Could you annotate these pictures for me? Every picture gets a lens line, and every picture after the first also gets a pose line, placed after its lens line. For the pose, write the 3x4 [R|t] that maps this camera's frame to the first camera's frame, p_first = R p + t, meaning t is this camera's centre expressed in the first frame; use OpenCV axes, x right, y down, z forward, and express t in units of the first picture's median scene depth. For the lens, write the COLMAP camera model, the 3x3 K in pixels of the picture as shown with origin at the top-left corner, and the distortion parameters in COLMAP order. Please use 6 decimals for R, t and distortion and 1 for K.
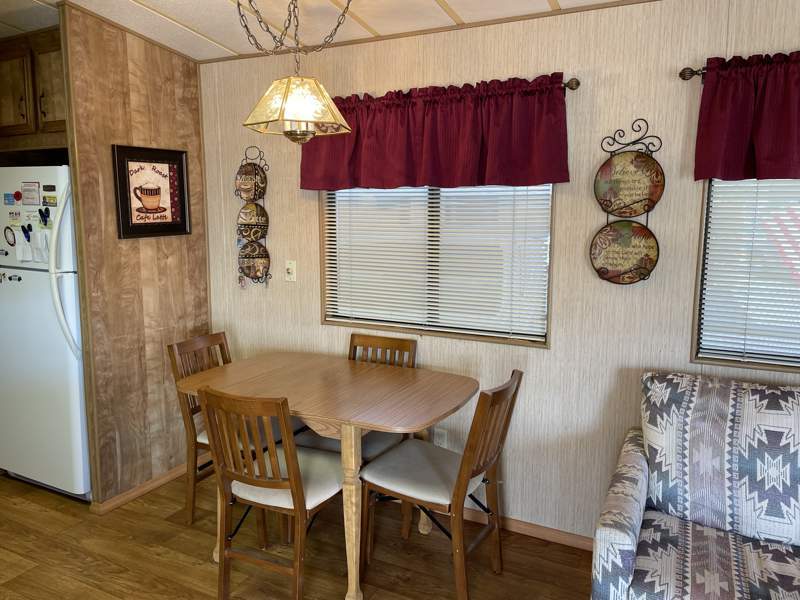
lens RADIAL K [[607.4, 0, 395.4], [0, 607.4, 294.0], [0, 0, 1]] dist [0.058499, -0.074522]
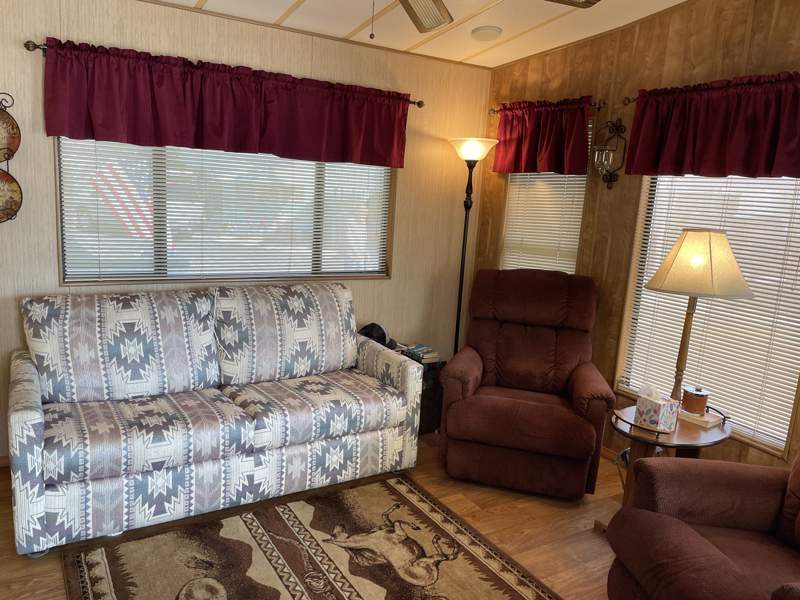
lens RADIAL K [[607.4, 0, 403.0], [0, 607.4, 299.0], [0, 0, 1]] dist [0.058499, -0.074522]
pose [[0.533586, -0.125902, 0.836322, -0.214196], [0.058420, 0.991982, 0.112063, 0.044678], [-0.843726, -0.010937, 0.536663, -0.281537]]
